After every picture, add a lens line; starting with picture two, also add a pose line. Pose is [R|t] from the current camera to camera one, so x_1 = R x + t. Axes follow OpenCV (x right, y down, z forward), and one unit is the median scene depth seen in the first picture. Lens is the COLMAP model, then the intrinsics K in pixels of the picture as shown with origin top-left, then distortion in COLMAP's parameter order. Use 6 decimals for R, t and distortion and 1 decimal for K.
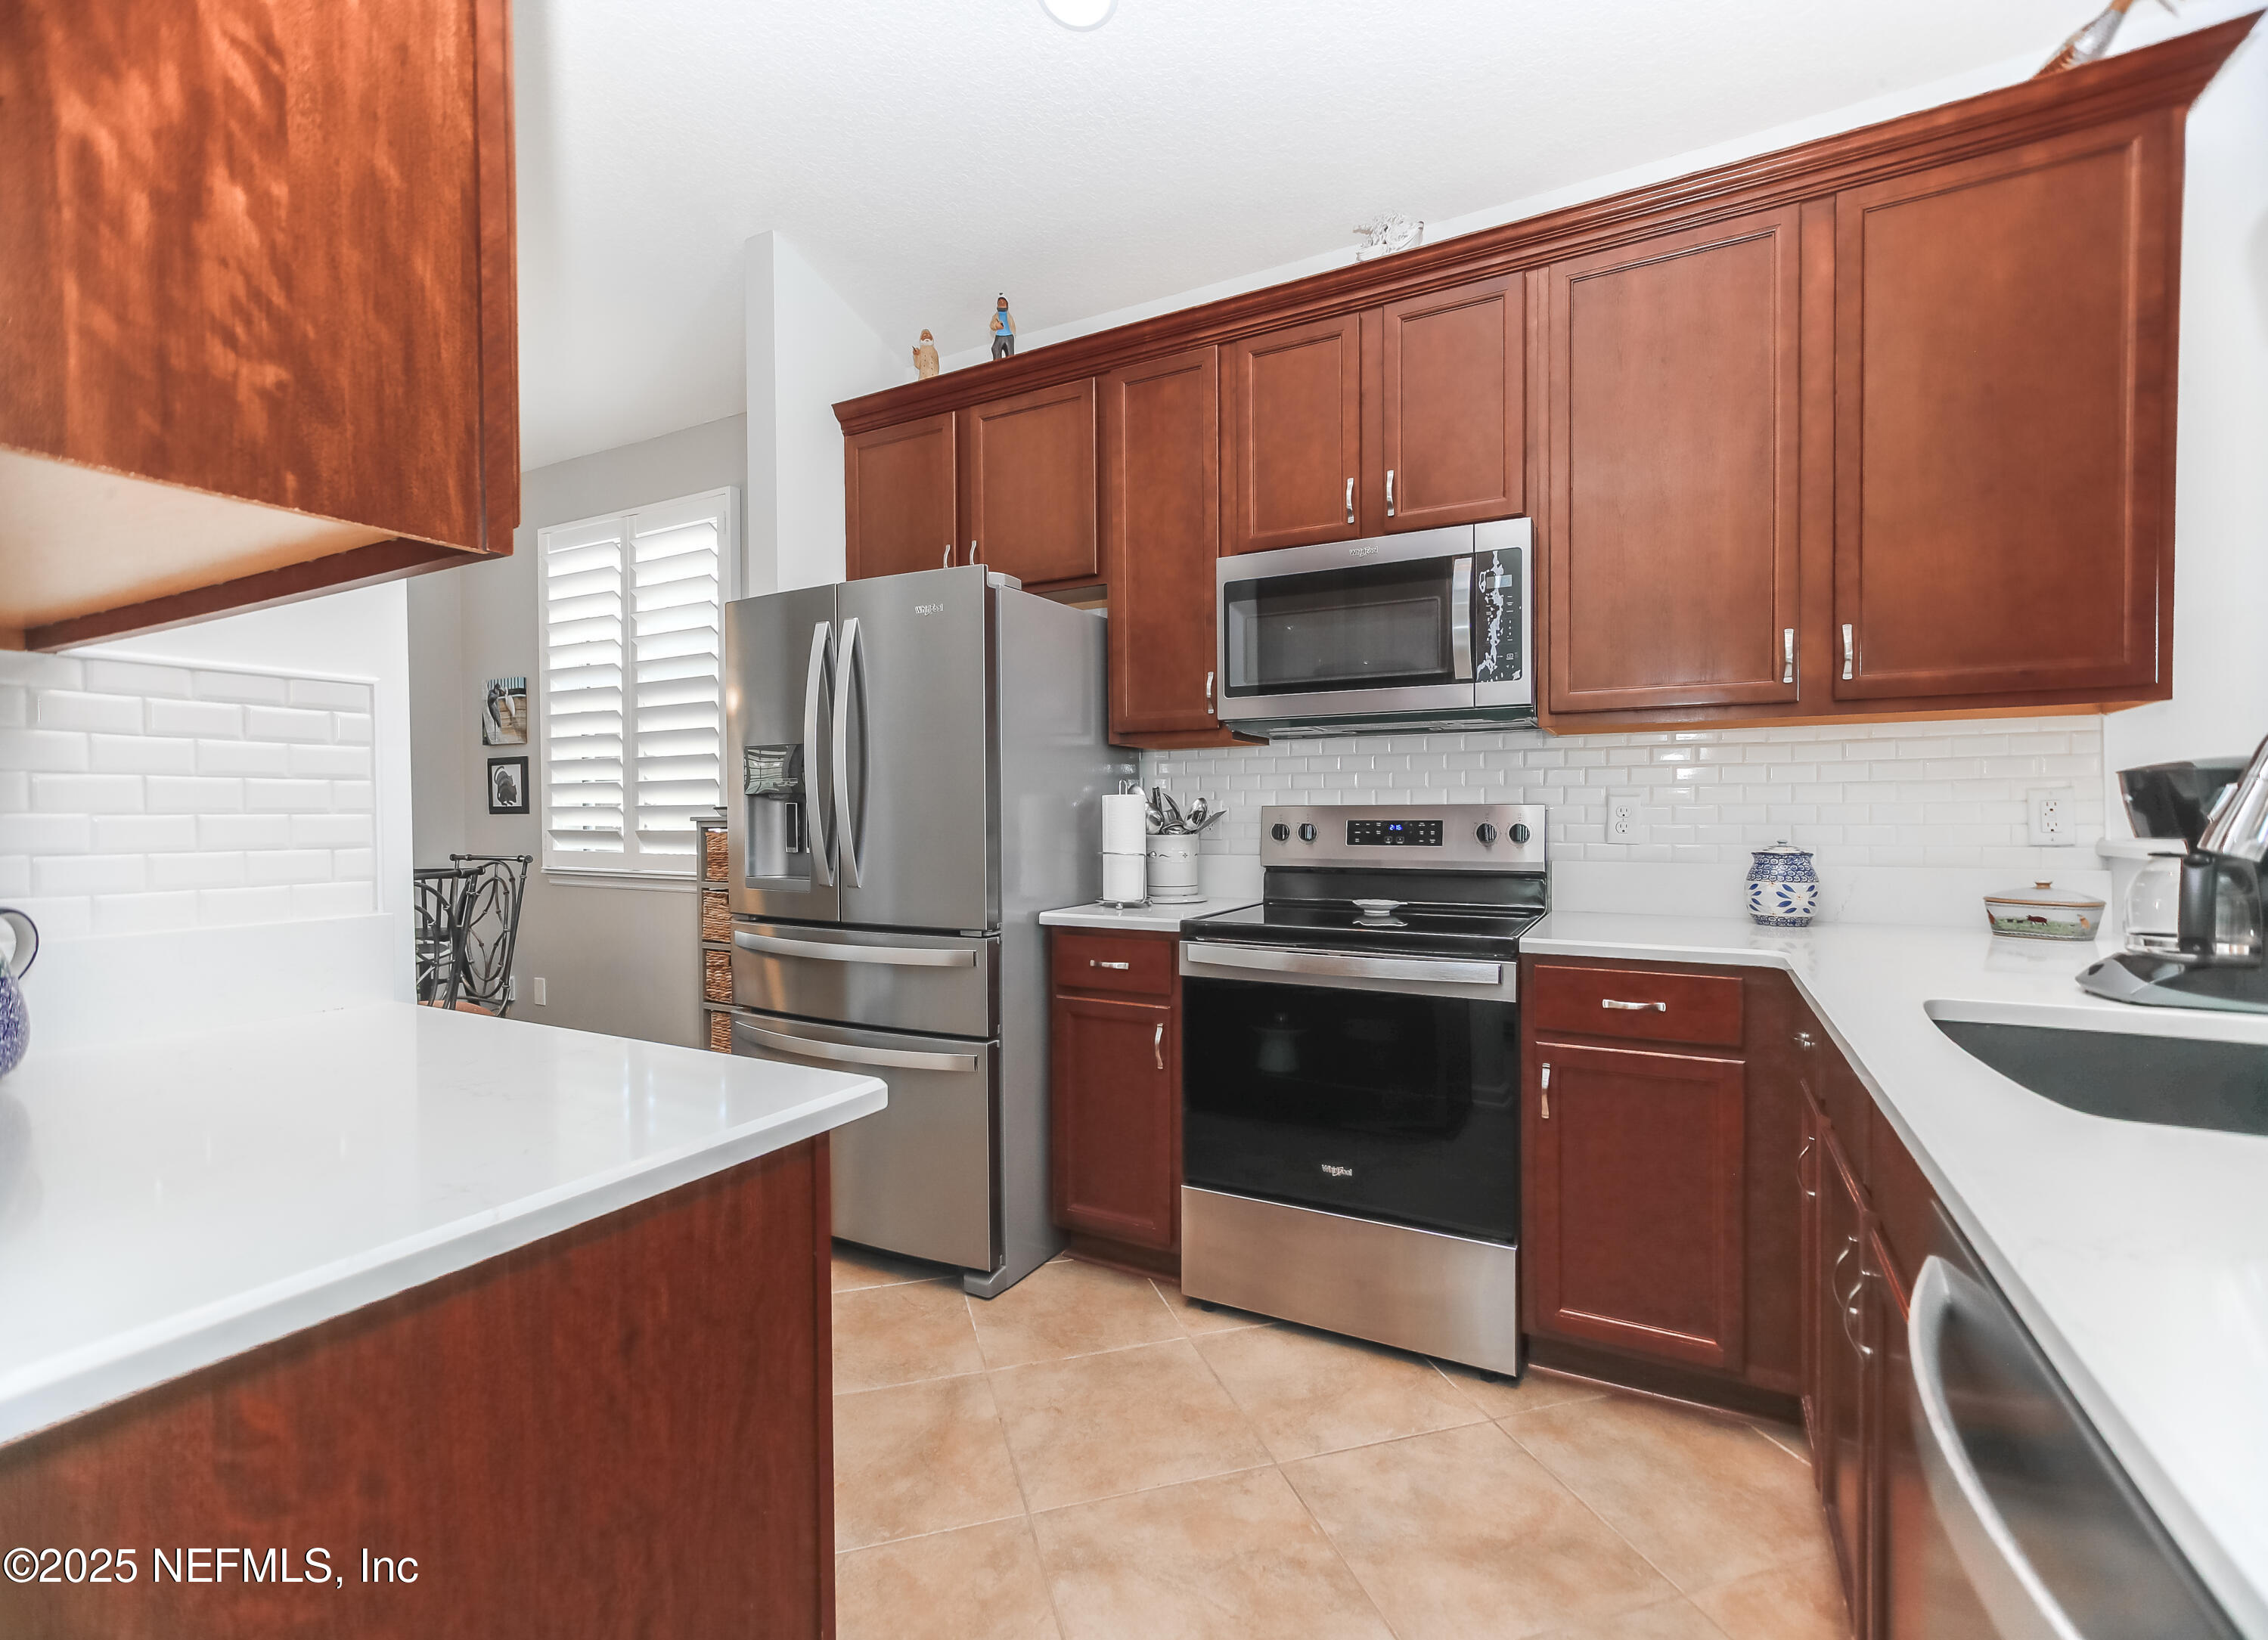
lens RADIAL K [[1004.5, 0, 1128.5], [0, 1004.5, 820.0], [0, 0, 1]] dist [-0.002284, 0.000067]
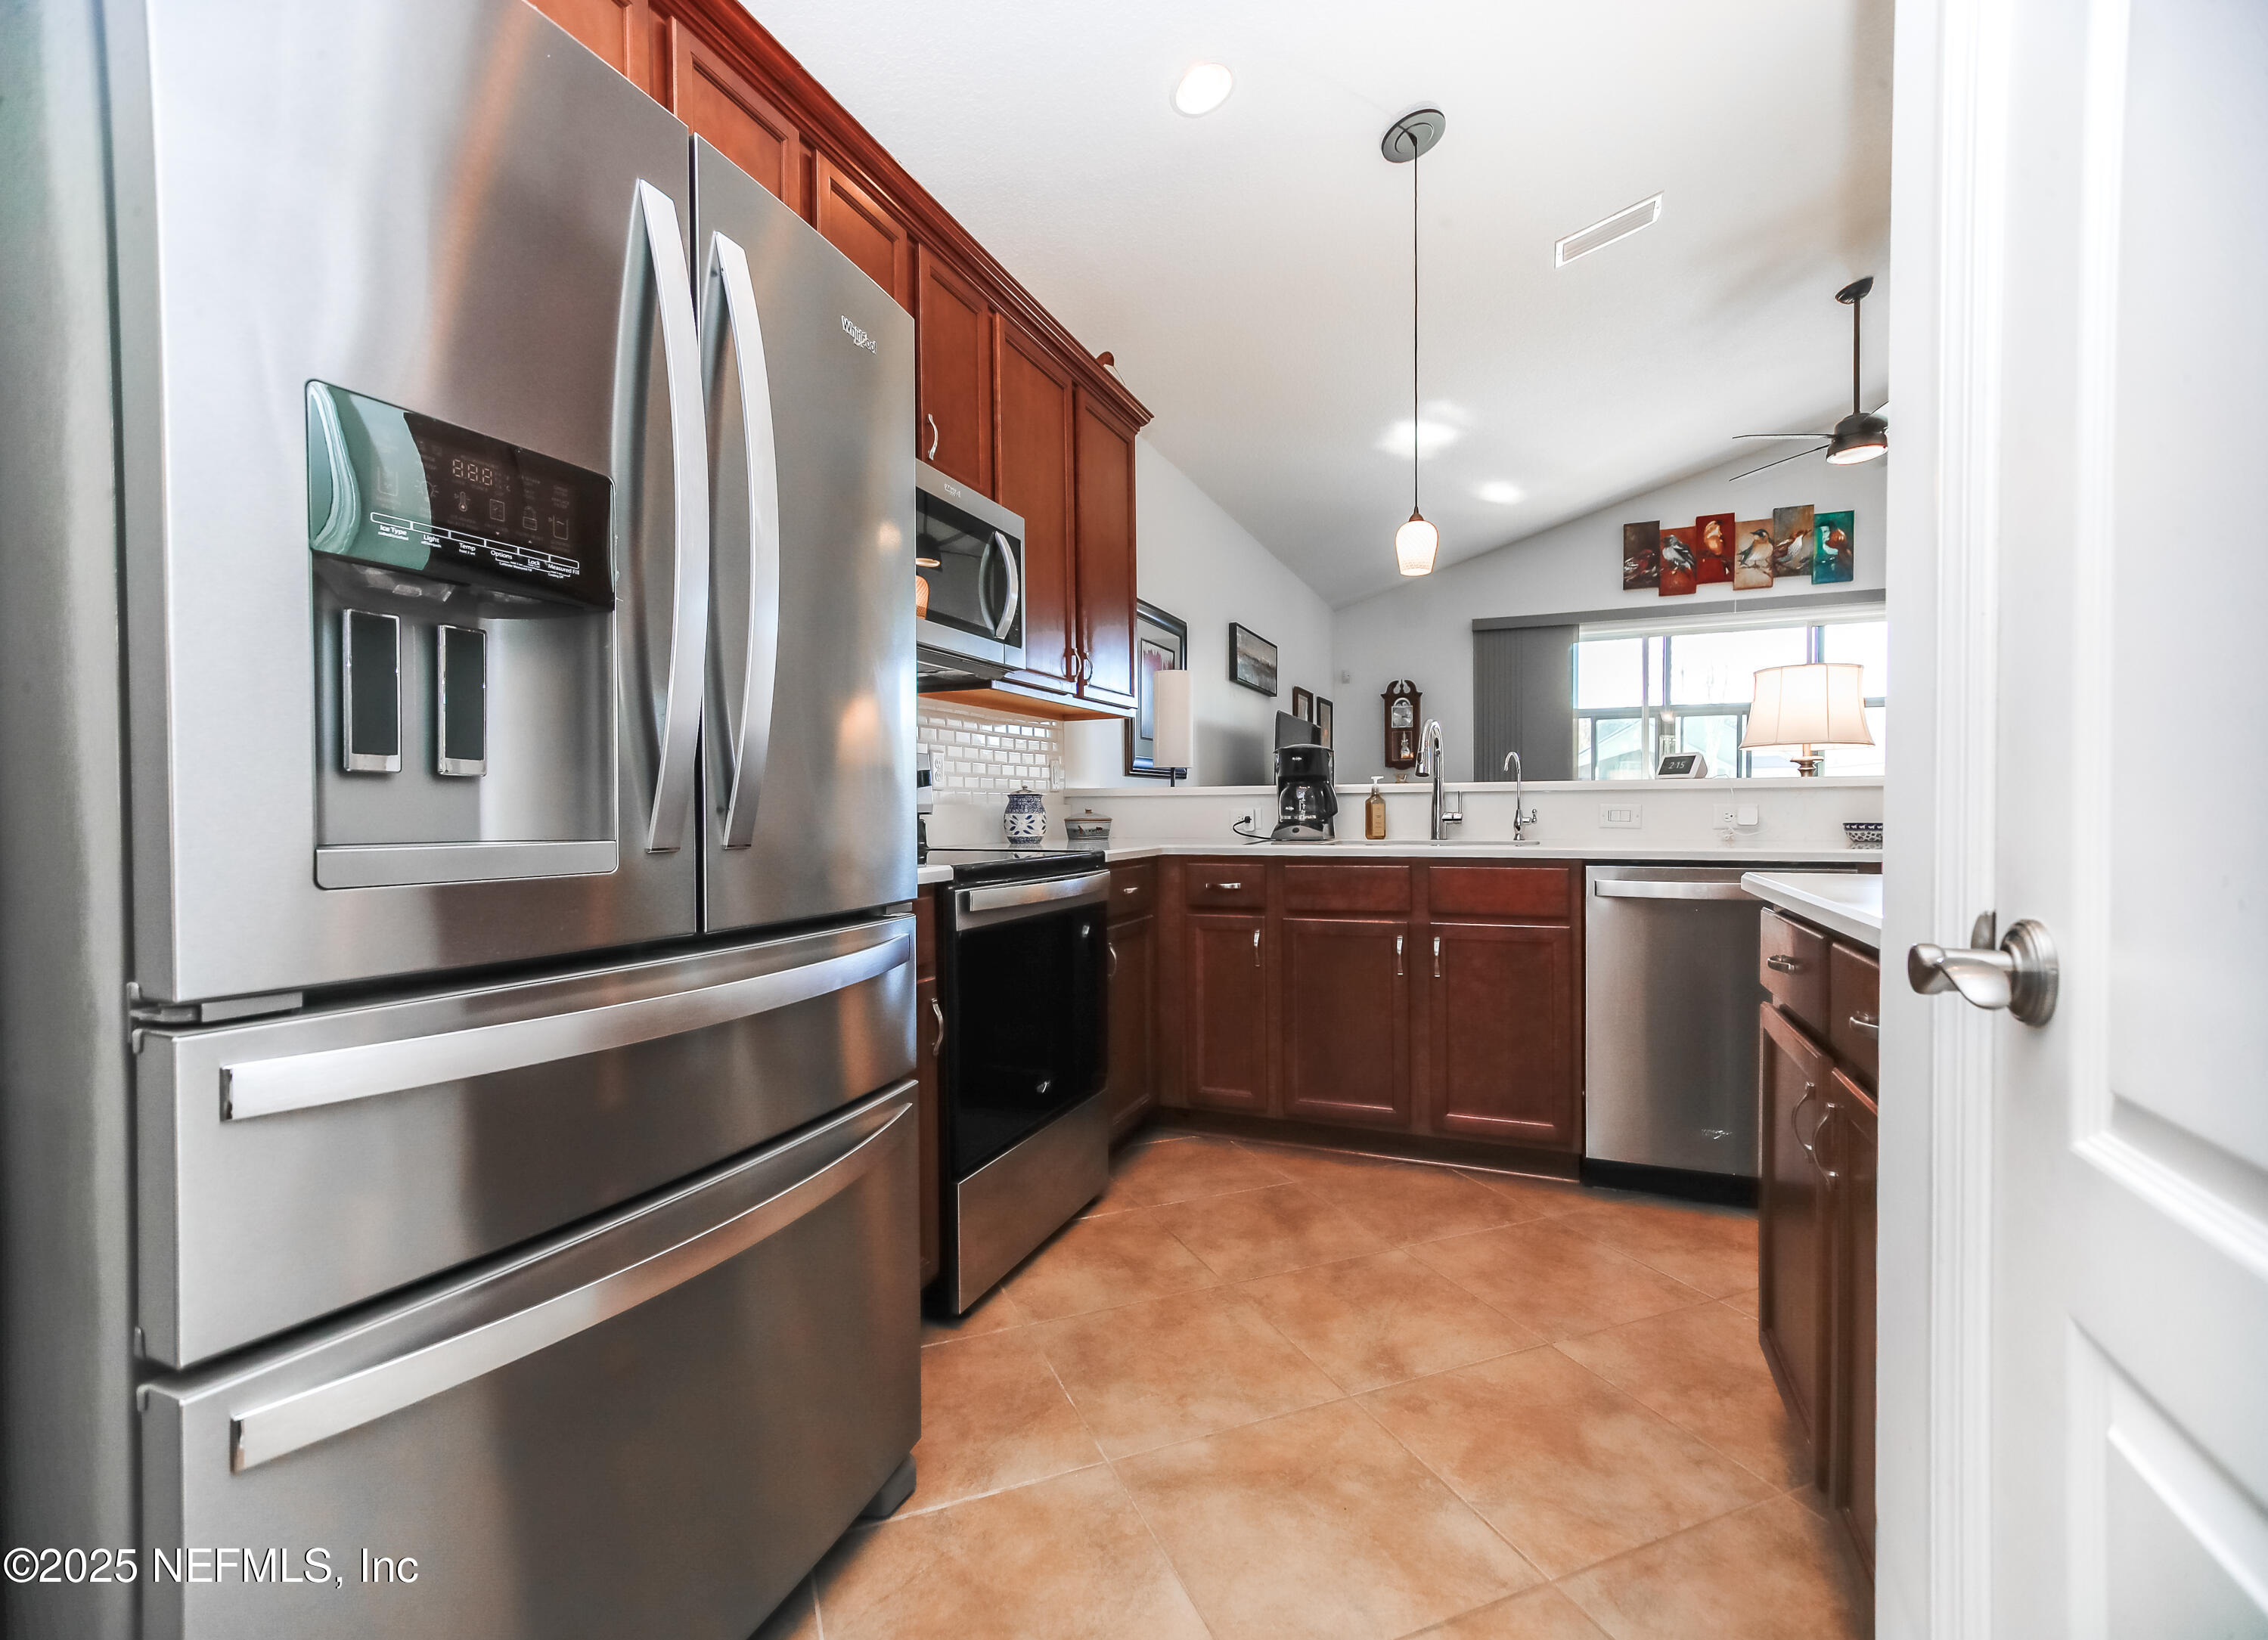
lens RADIAL K [[1004.5, 0, 1123.8], [0, 1004.5, 815.5], [0, 0, 1]] dist [-0.002284, 0.000067]
pose [[-0.095180, -0.002469, 0.995457, -0.714960], [0.013233, 0.999905, 0.003745, 0.051178], [-0.995372, 0.013529, -0.095138, 0.849975]]
